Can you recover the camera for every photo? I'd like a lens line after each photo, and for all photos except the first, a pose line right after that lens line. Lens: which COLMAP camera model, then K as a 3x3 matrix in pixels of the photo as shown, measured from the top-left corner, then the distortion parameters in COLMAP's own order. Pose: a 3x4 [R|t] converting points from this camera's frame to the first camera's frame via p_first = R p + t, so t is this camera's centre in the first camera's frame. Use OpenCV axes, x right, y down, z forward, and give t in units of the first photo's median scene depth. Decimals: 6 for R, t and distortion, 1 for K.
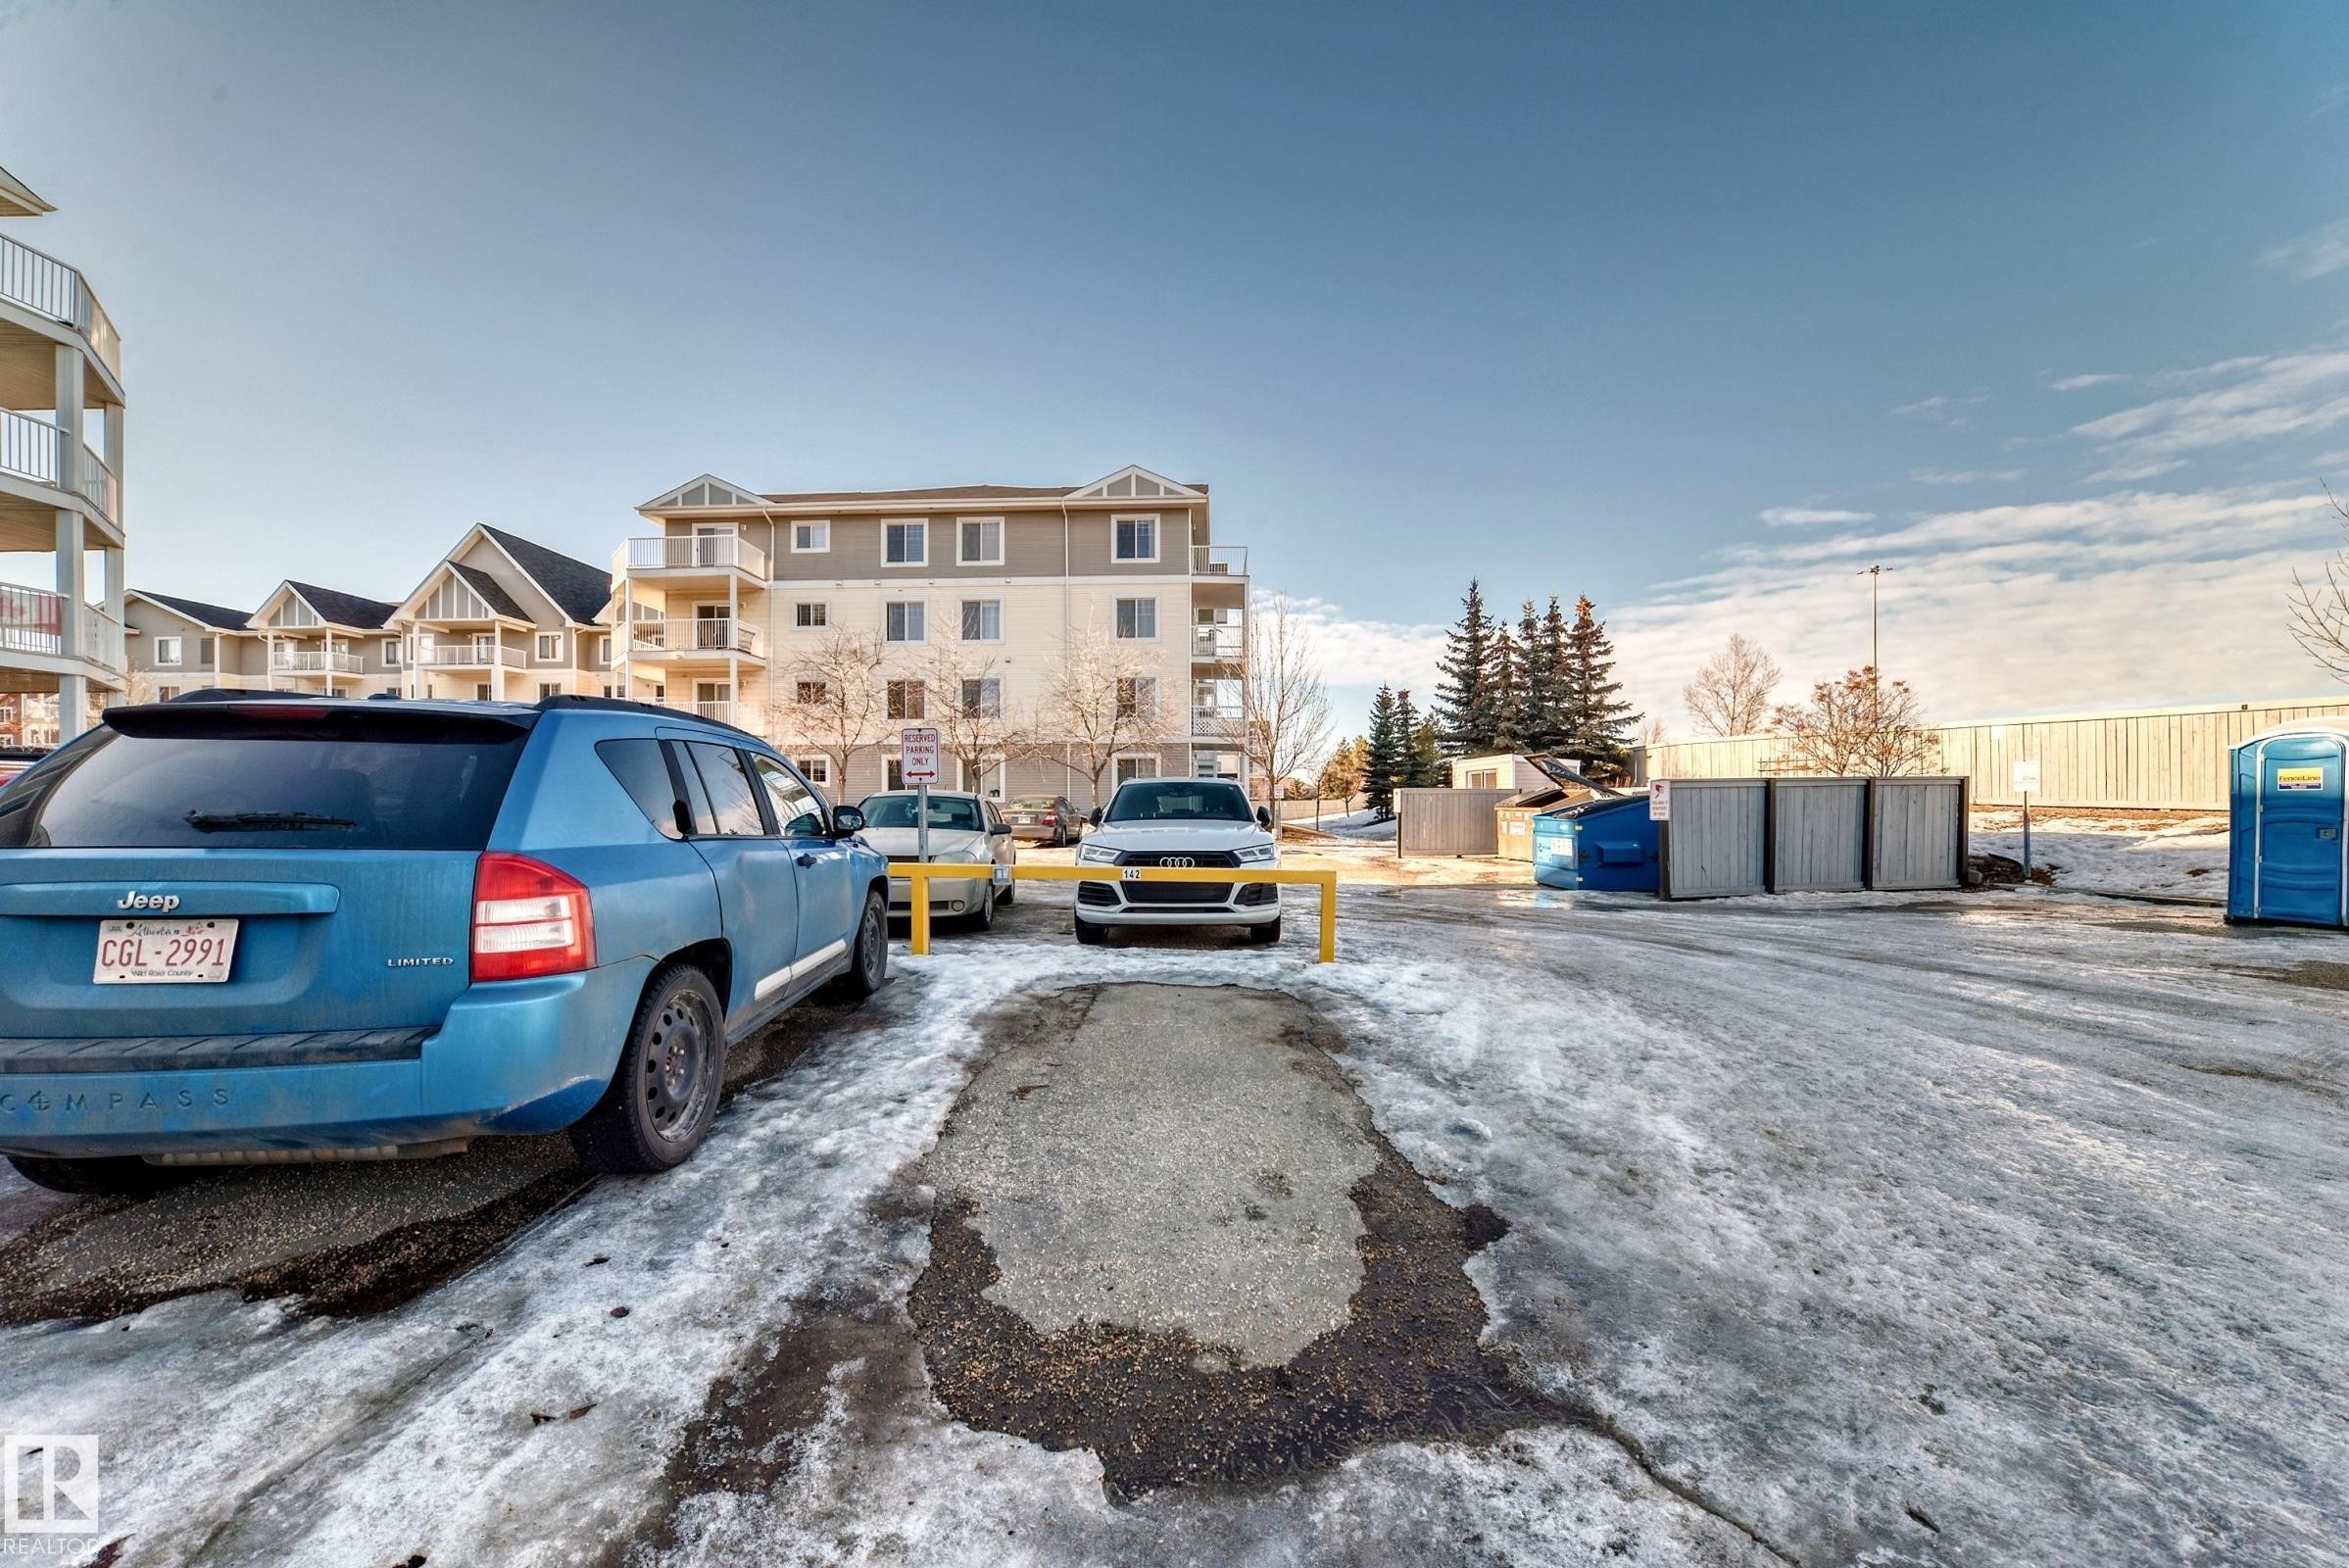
lens RADIAL K [[847.9, 0, 1185.6], [0, 847.9, 810.8], [0, 0, 1]] dist [-0.027885, 0.007687]
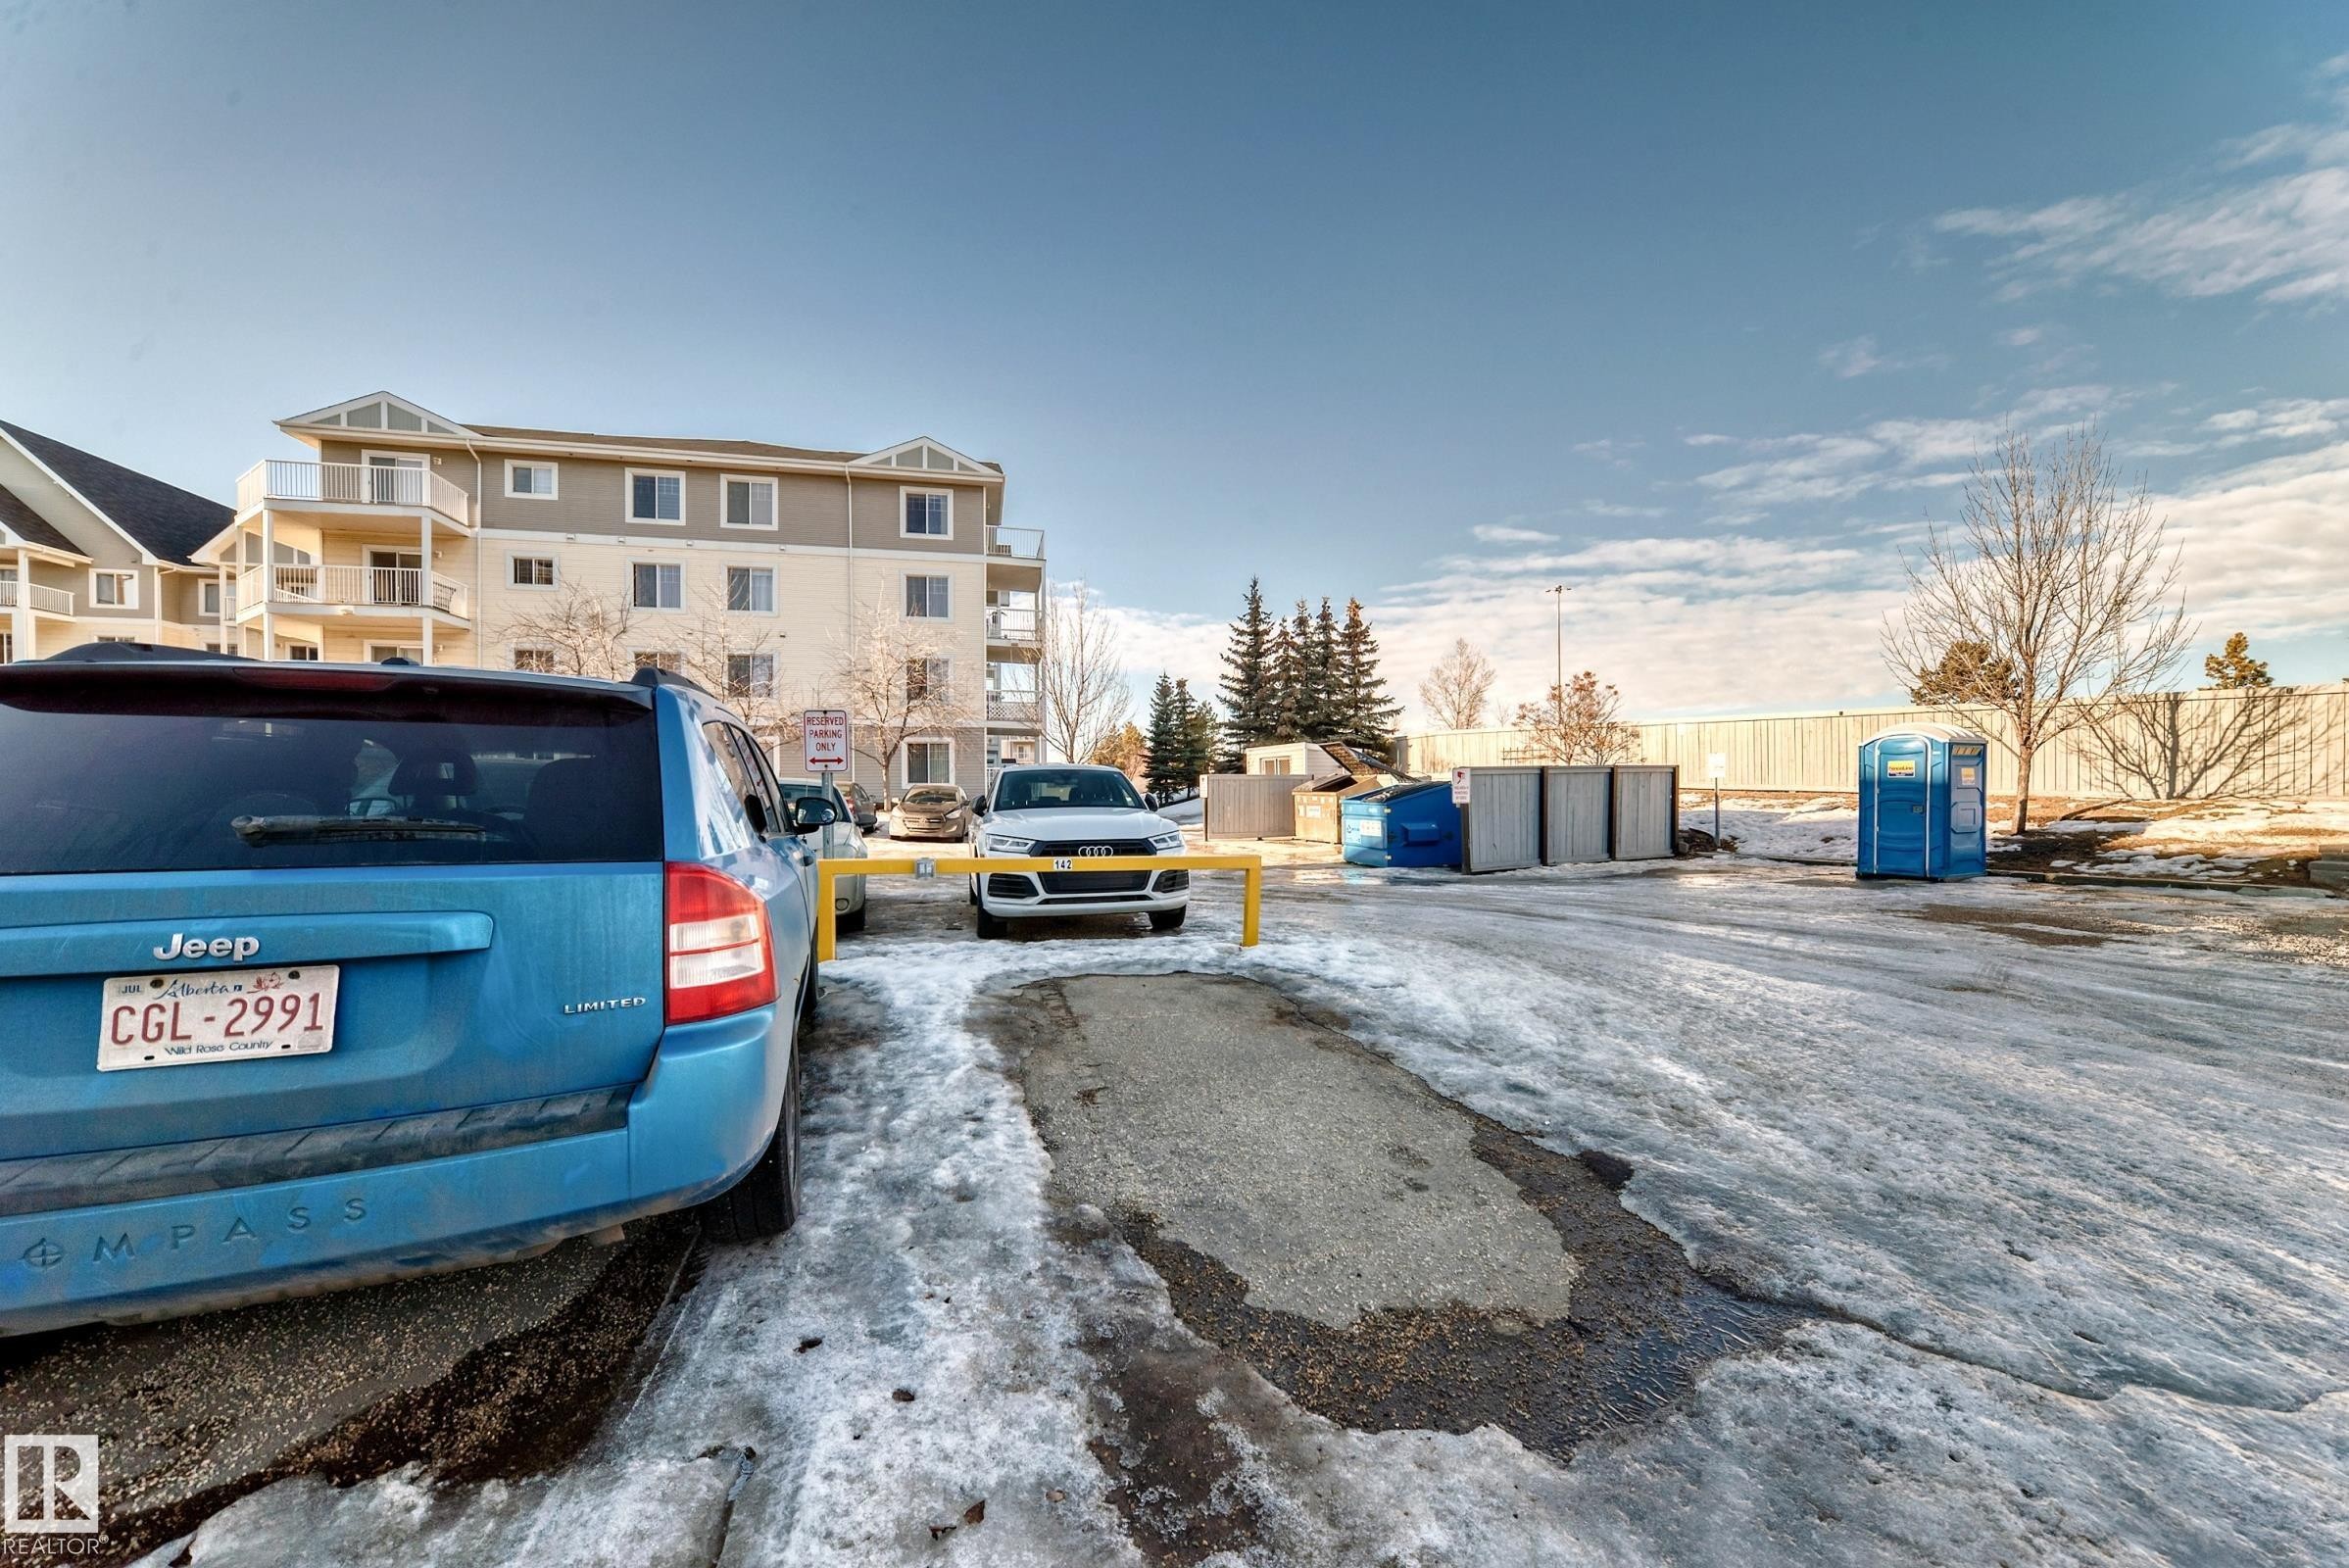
lens RADIAL K [[845.5, 0, 1178.3], [0, 845.5, 794.7], [0, 0, 1]] dist [-0.027339, 0.007846]
pose [[0.961763, -0.006199, 0.273813, -0.168253], [0.006564, 0.999978, -0.000418, -0.003659], [-0.273805, 0.002199, 0.961783, 0.025316]]
